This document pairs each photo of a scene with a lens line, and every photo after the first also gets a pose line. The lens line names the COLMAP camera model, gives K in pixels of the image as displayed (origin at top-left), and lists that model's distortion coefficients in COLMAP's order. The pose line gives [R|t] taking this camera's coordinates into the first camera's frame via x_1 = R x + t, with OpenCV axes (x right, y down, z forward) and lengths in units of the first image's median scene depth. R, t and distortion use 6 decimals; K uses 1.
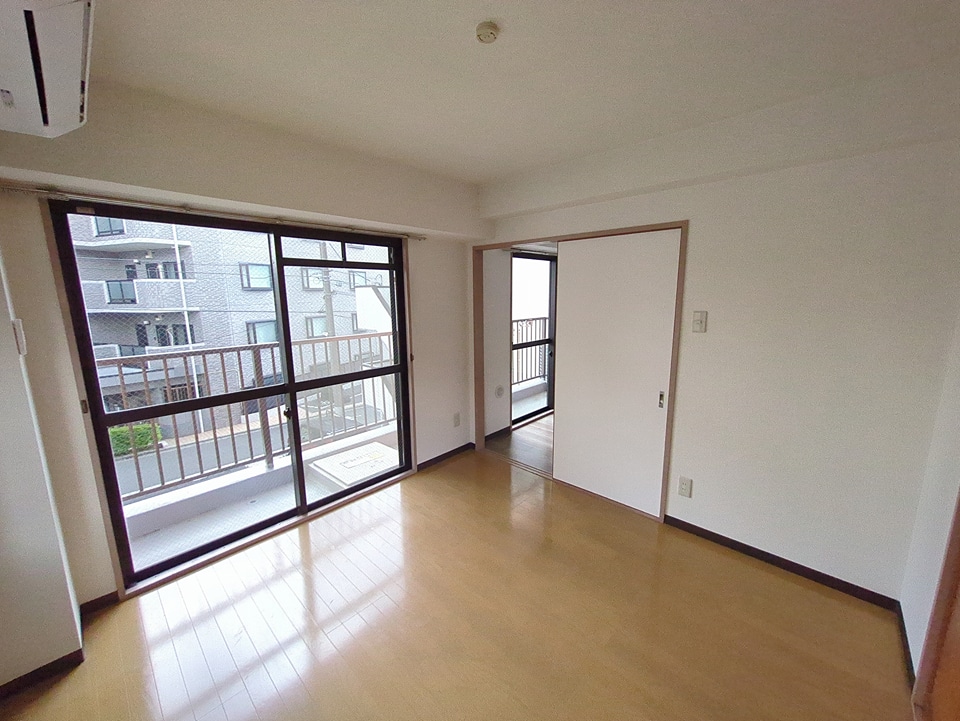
lens RADIAL K [[373.5, 0, 486.6], [0, 373.5, 356.3], [0, 0, 1]] dist [0.002283, 0.000773]
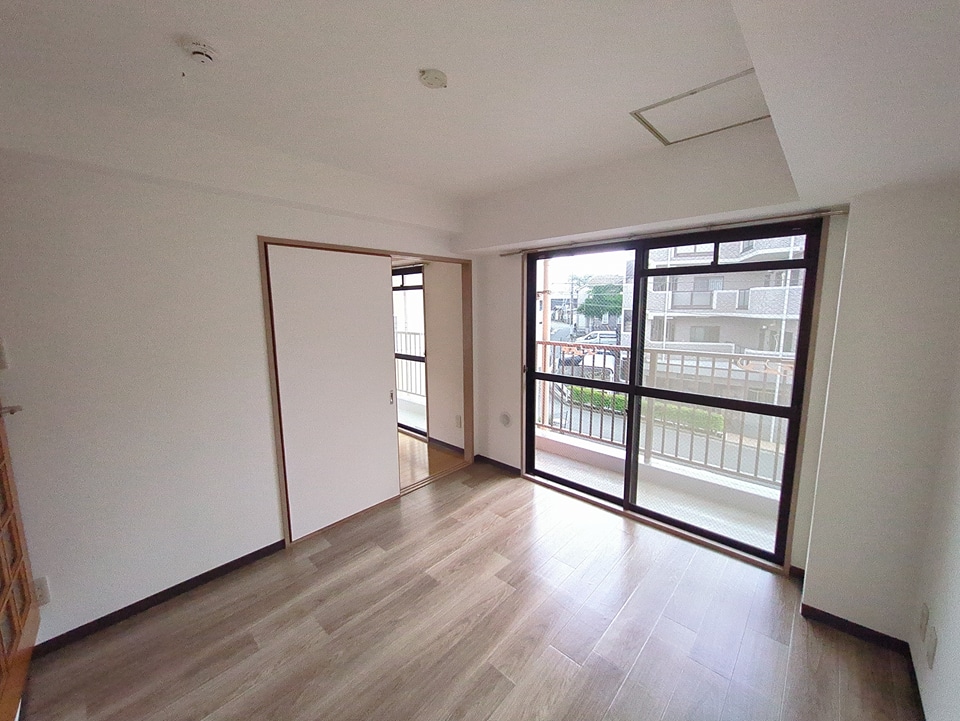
lens RADIAL K [[373.5, 0, 494.7], [0, 373.5, 366.0], [0, 0, 1]] dist [0.002283, 0.000773]
pose [[0.023009, 0.171192, -0.984969, 0.377368], [-0.160802, 0.973036, 0.165361, -0.072255], [0.986718, 0.154580, 0.049917, 0.397088]]
